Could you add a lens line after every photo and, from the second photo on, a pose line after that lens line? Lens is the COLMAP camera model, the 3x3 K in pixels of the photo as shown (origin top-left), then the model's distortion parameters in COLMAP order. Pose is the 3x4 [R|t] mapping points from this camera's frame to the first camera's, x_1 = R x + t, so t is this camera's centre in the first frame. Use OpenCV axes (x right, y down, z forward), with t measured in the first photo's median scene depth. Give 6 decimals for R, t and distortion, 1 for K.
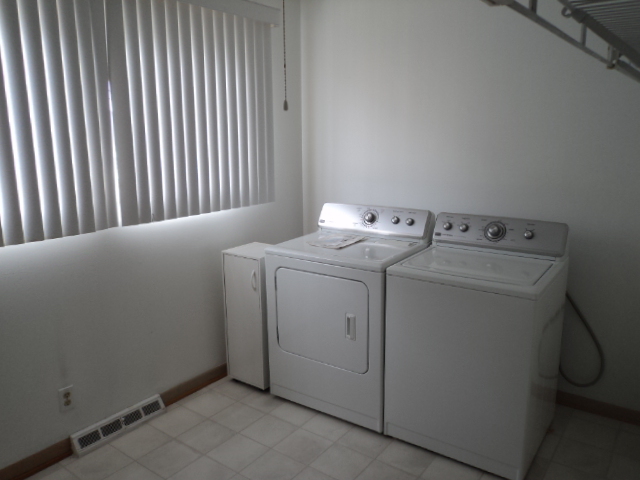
lens RADIAL K [[517.5, 0, 317.2], [0, 517.5, 238.2], [0, 0, 1]] dist [-0.006205, 0.003103]
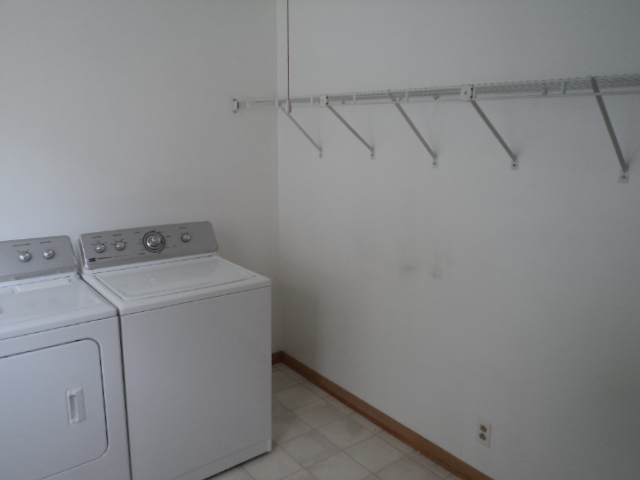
lens RADIAL K [[517.5, 0, 317.2], [0, 517.5, 238.2], [0, 0, 1]] dist [-0.006205, 0.003103]
pose [[0.284702, -0.180495, 0.941470, -0.481526], [0.201344, 0.971466, 0.125359, -0.081093], [-0.937233, 0.153869, 0.312920, 0.419520]]
